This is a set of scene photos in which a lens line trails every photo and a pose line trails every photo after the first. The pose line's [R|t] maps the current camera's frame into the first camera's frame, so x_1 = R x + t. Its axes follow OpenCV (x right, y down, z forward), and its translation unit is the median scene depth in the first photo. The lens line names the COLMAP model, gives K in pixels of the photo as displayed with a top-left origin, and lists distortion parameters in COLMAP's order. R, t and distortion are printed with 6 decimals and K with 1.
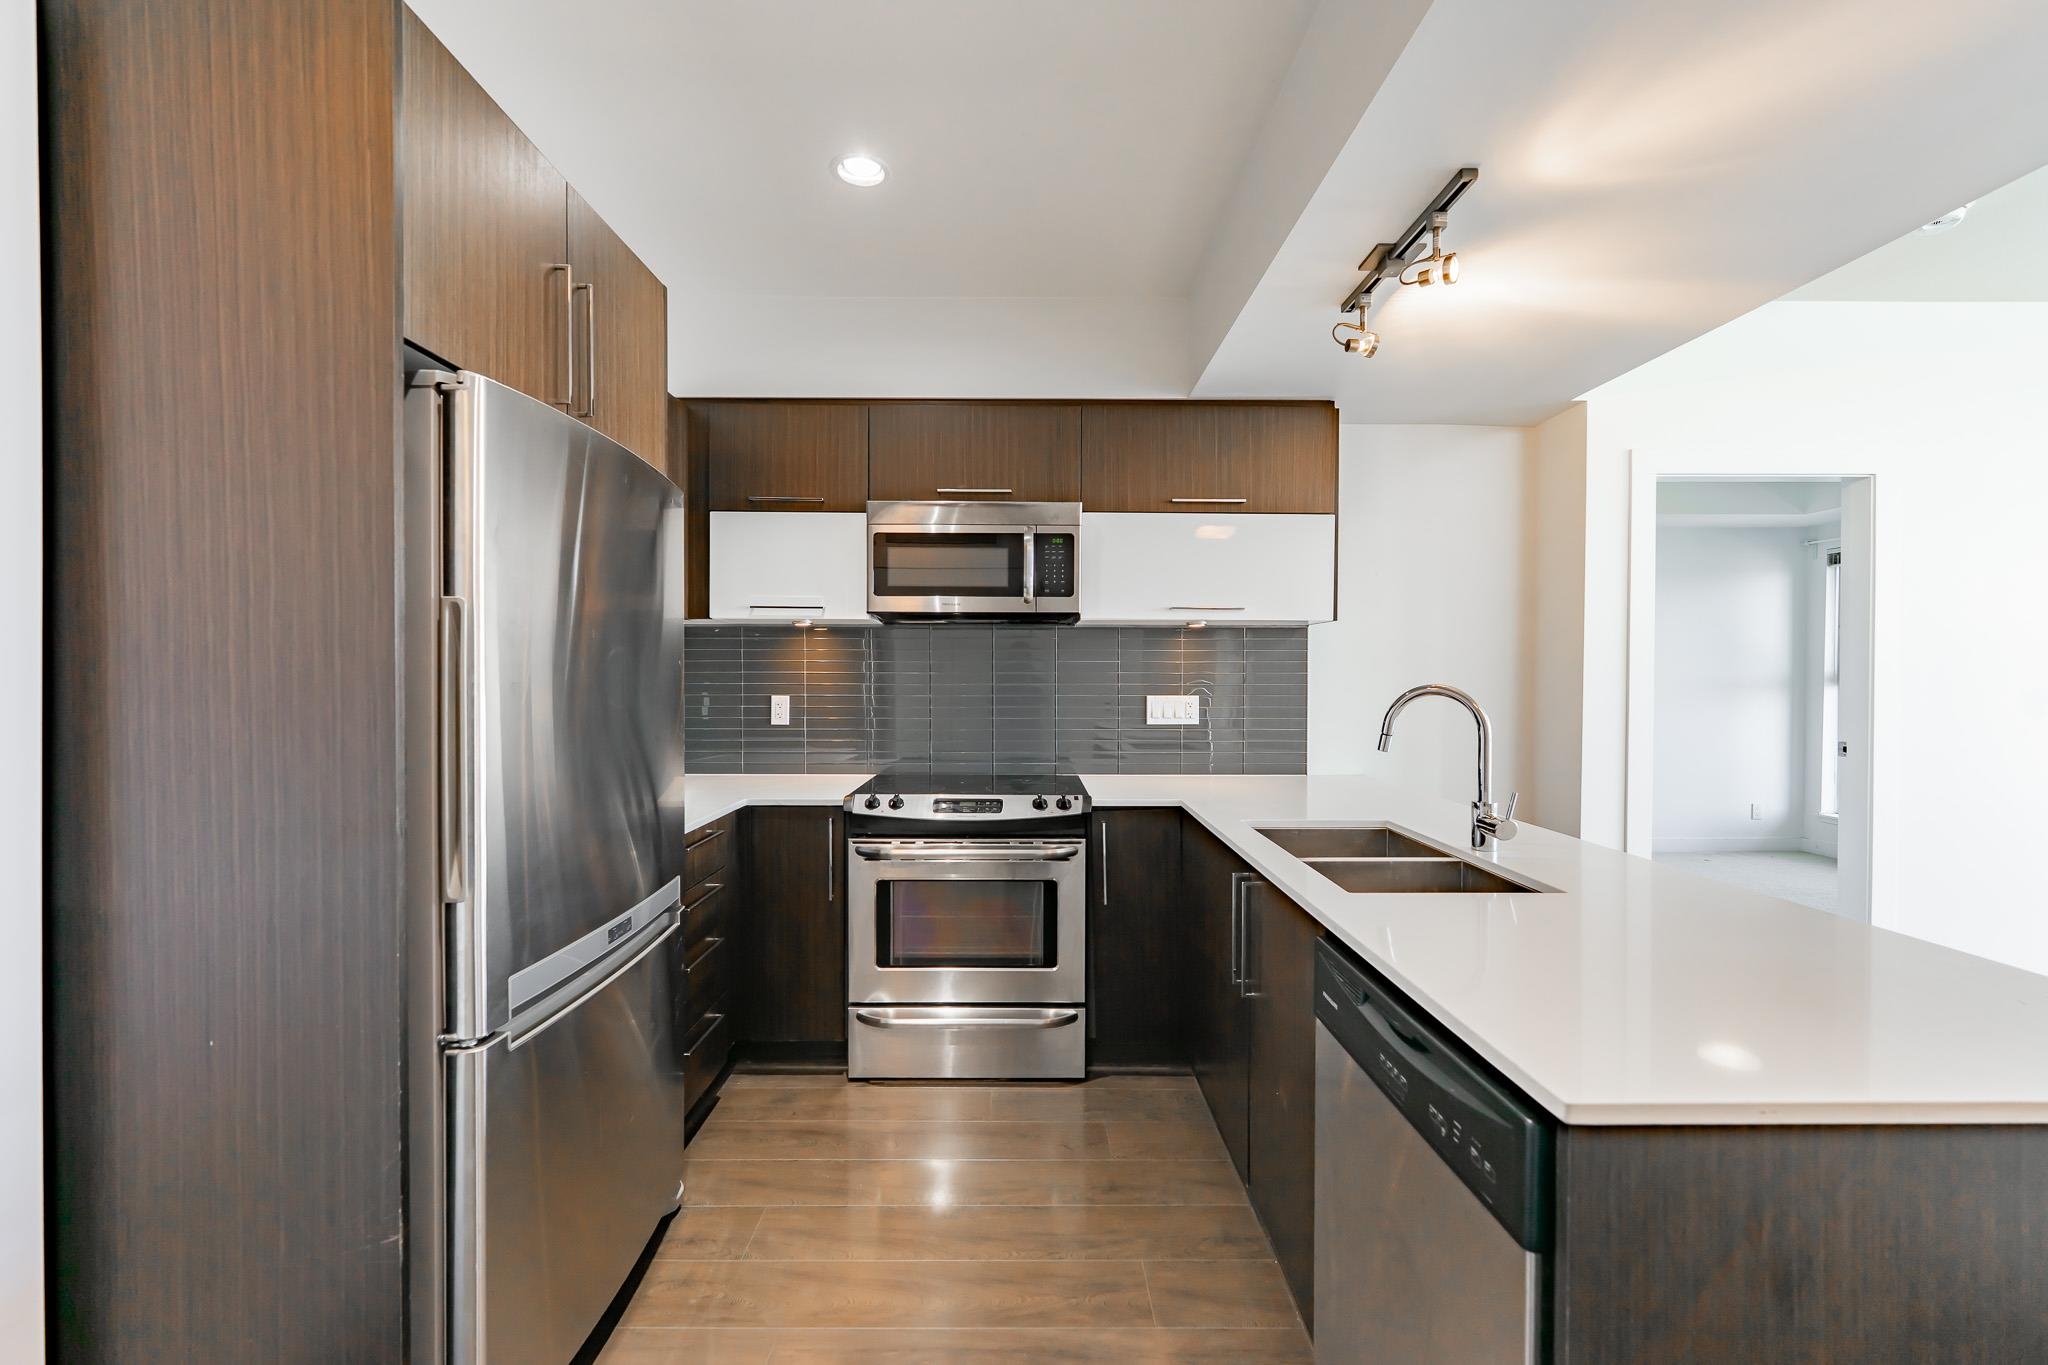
lens RADIAL K [[822.5, 0, 1030.8], [0, 822.5, 679.0], [0, 0, 1]] dist [-0.000200, -0.000177]
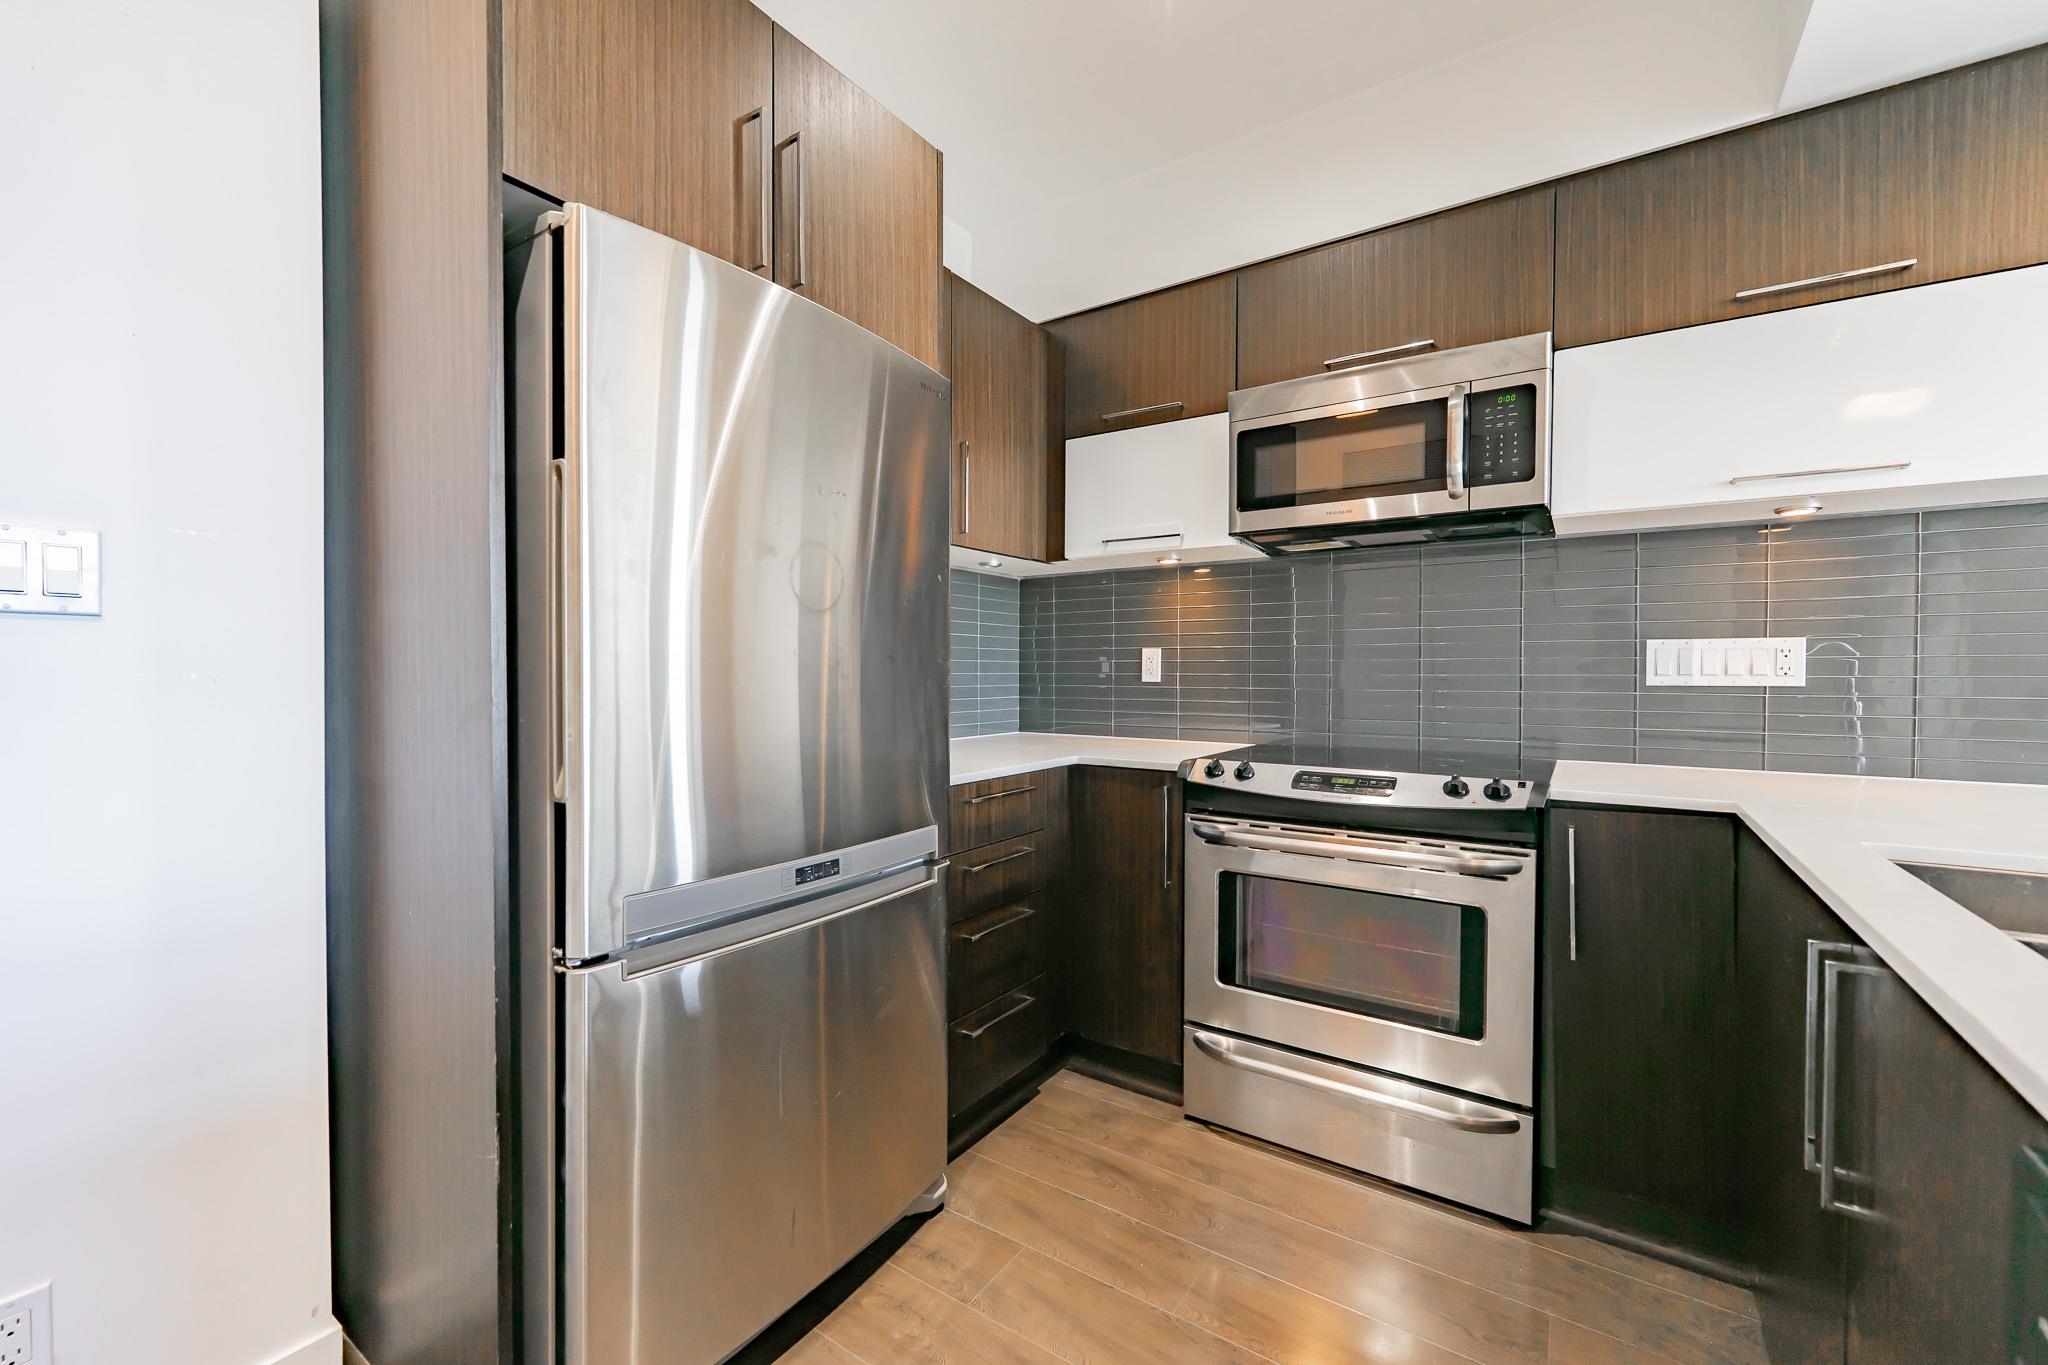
lens RADIAL K [[832.4, 0, 1024.0], [0, 832.4, 682.5], [0, 0, 1]] dist [0.000217, -0.000129]
pose [[0.822923, 0.007095, -0.568108, 0.104814], [-0.002328, 0.999956, 0.009117, 0.060444], [0.568148, -0.006180, 0.822903, 0.249292]]
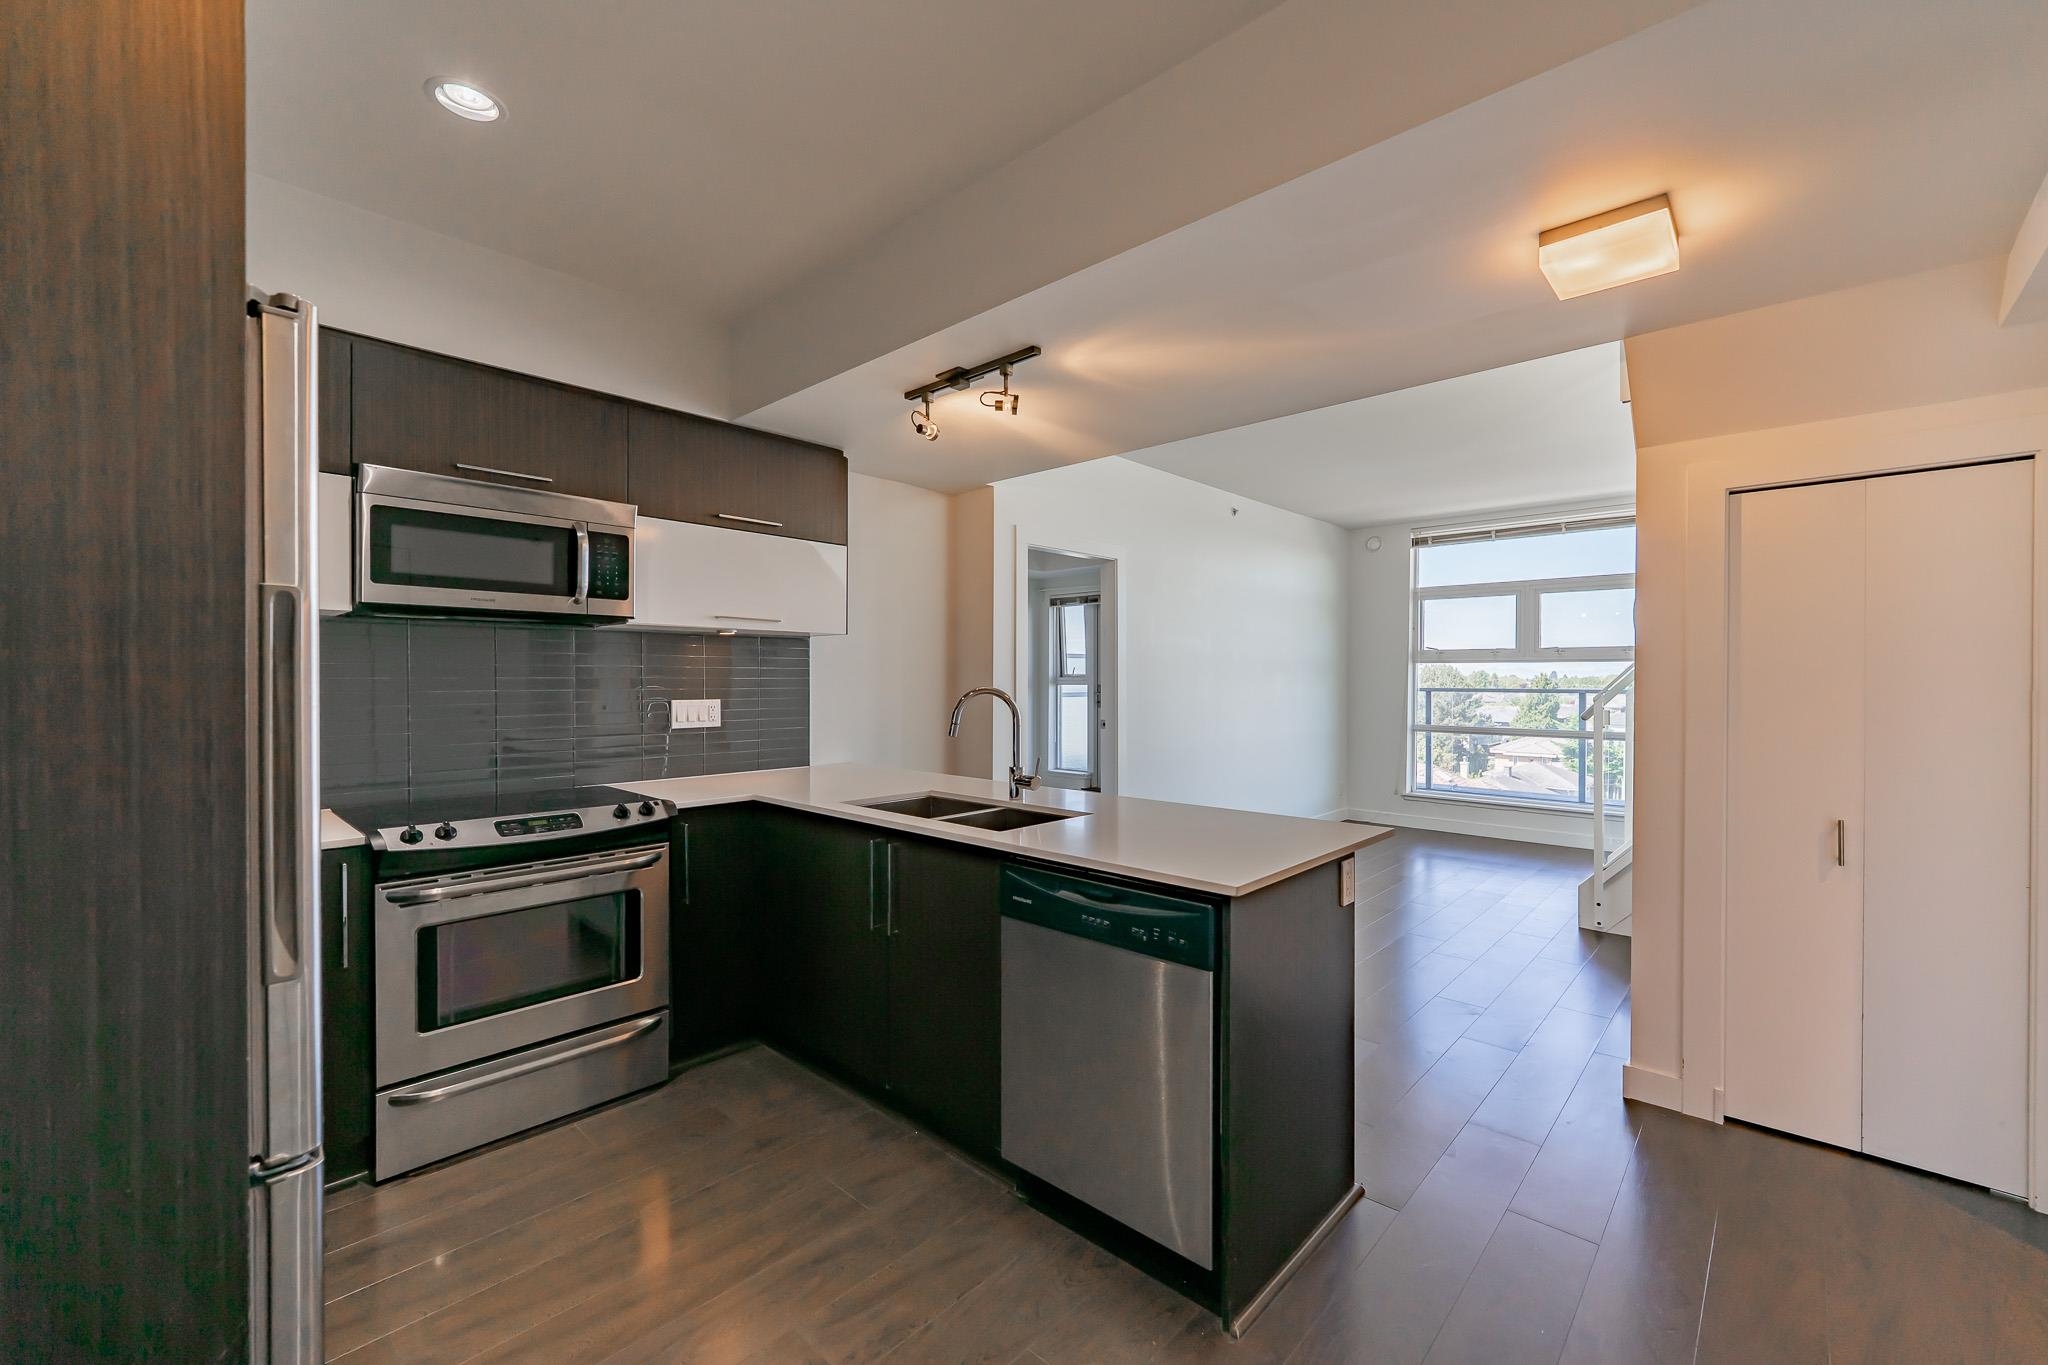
lens RADIAL K [[818.1, 0, 1025.3], [0, 818.1, 674.8], [0, 0, 1]] dist [-0.001062, -0.000160]
pose [[0.689681, 0.001691, 0.724112, -0.359670], [0.004838, 0.999964, -0.006943, -0.002742], [-0.724098, 0.008292, 0.689648, -0.014169]]
